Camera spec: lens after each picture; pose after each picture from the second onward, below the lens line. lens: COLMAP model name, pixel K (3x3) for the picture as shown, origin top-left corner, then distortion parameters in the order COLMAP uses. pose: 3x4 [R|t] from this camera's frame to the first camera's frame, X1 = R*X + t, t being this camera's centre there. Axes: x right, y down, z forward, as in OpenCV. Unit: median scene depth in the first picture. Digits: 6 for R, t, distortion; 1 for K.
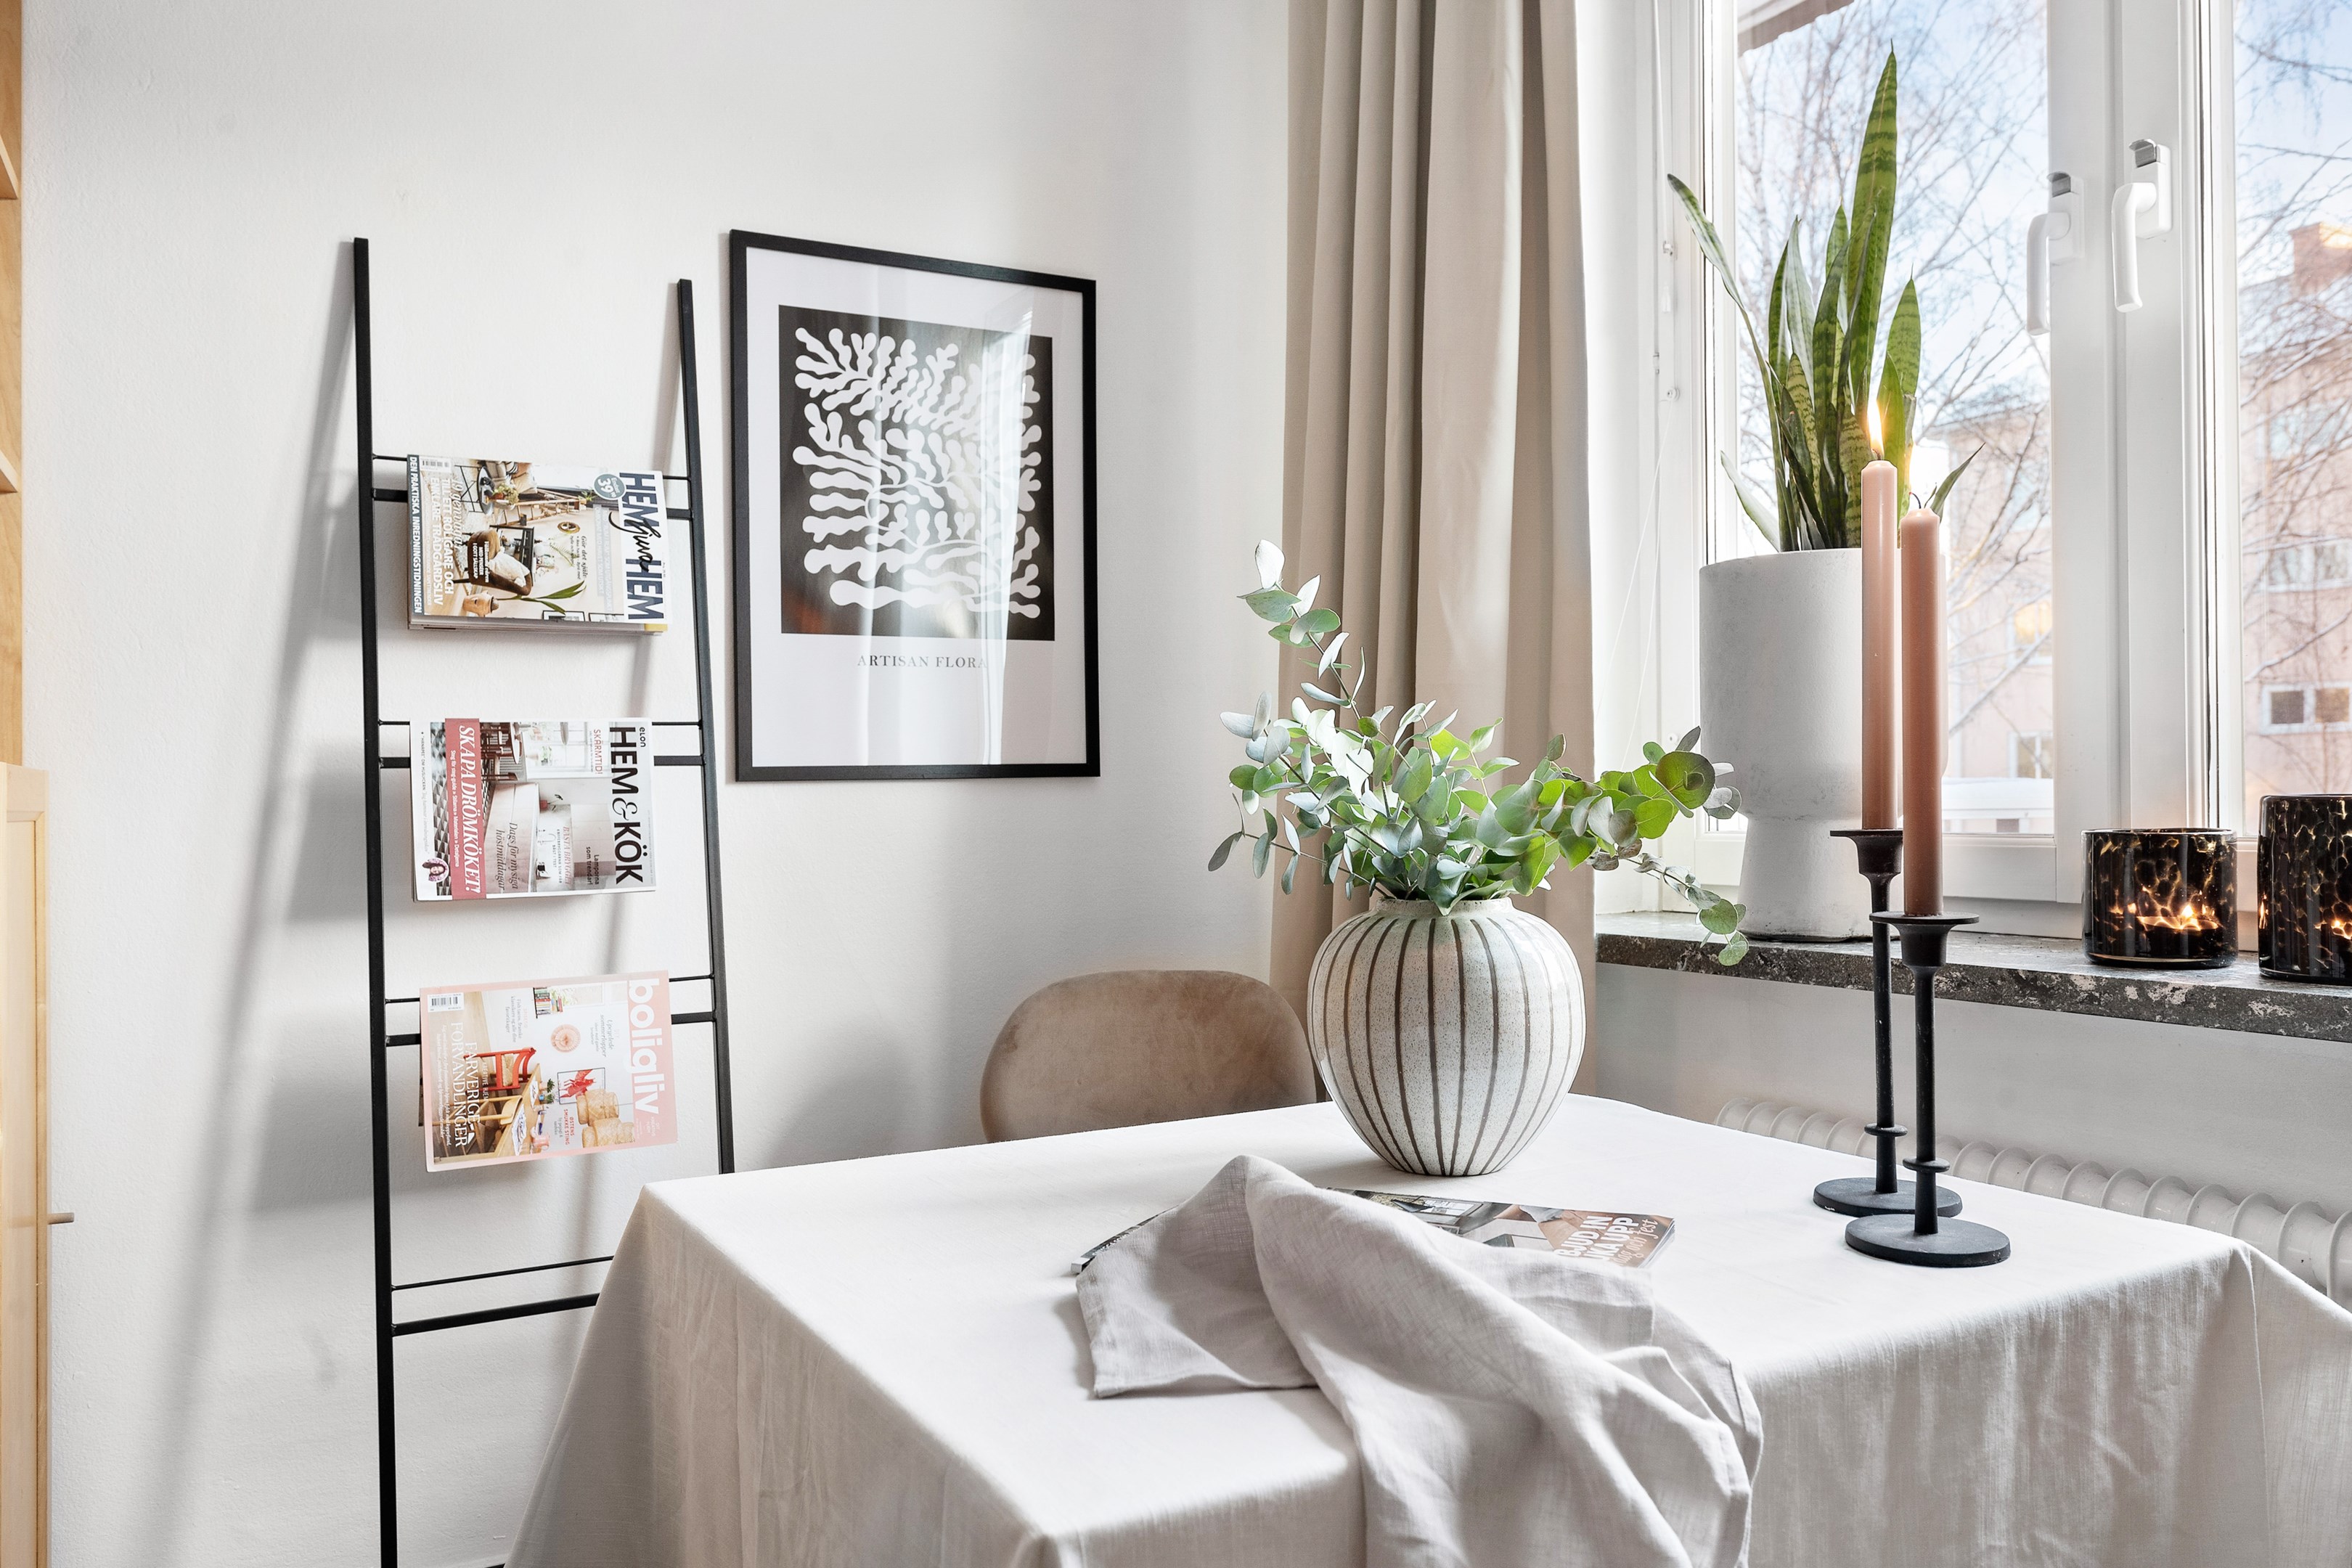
lens RADIAL K [[1737.9, 0, 1176.0], [0, 1737.9, 789.8], [0, 0, 1]] dist [-0.003501, 0.005709]
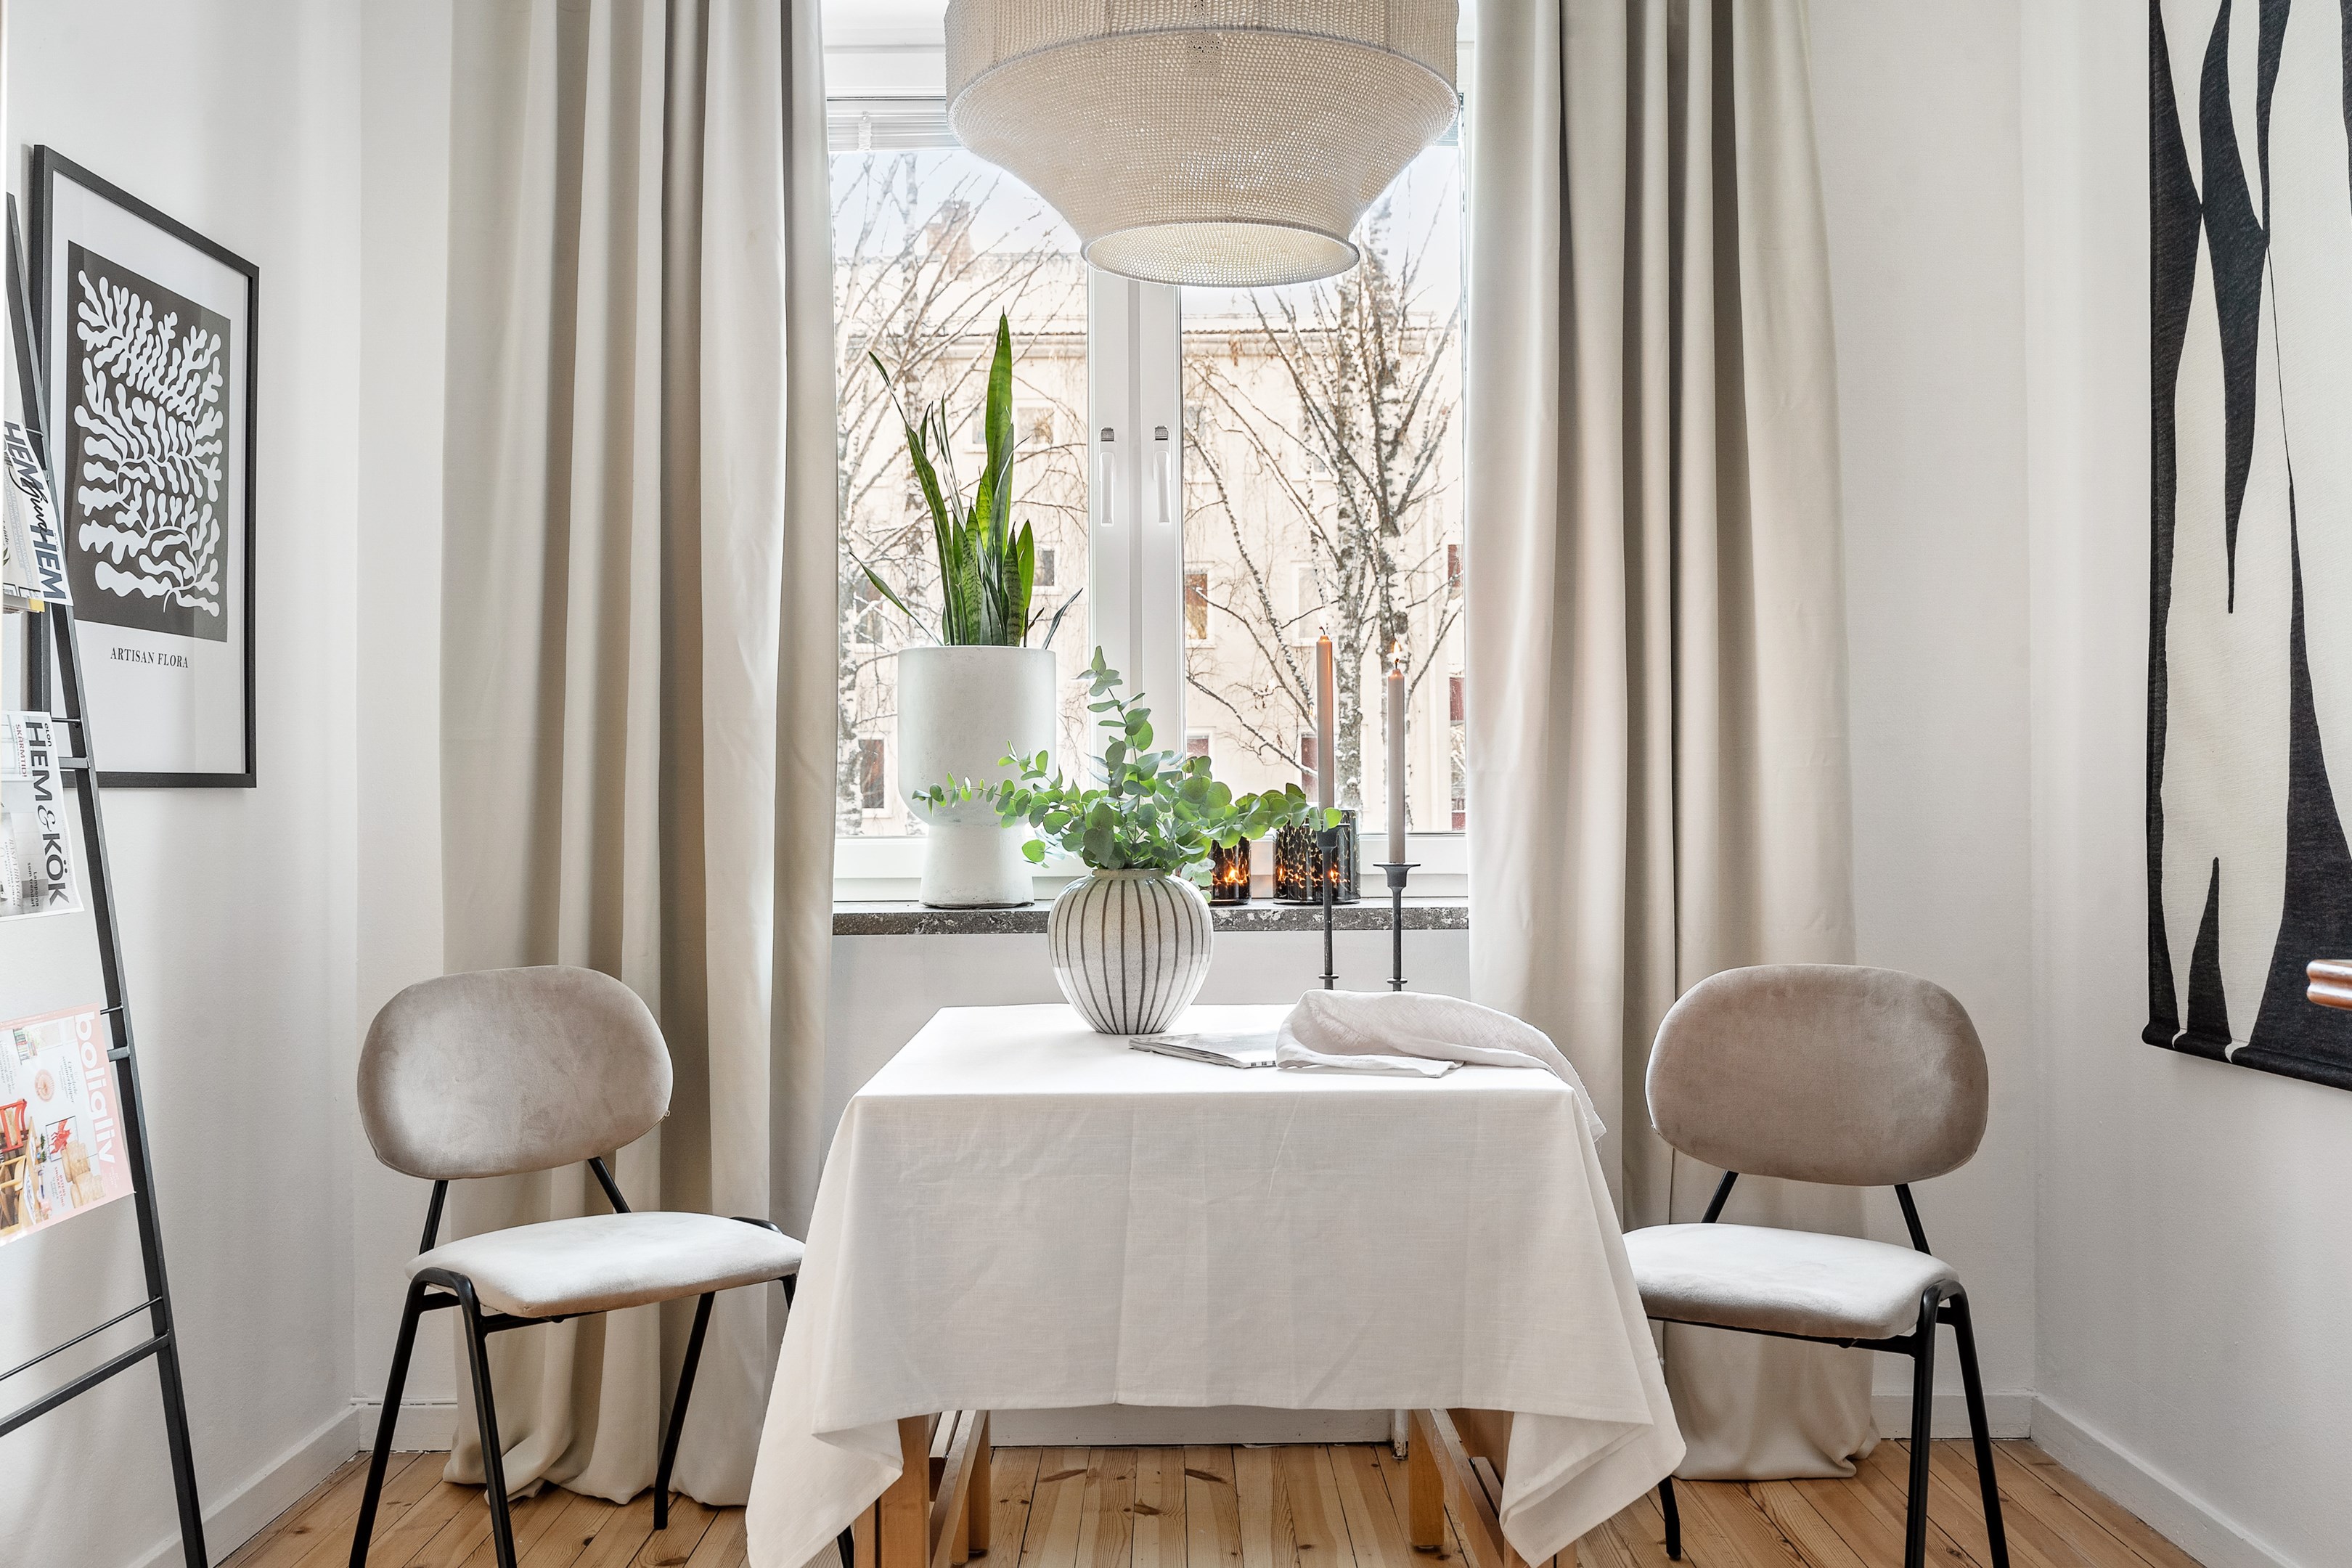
lens RADIAL K [[2137.1, 0, 1177.1], [0, 2137.1, 786.0], [0, 0, 1]] dist [-0.006229, 0.001293]
pose [[0.459114, 0.016035, 0.888233, -0.912161], [-0.002812, 0.999858, -0.016596, 0.010041], [-0.888373, 0.005122, 0.459094, 0.017910]]
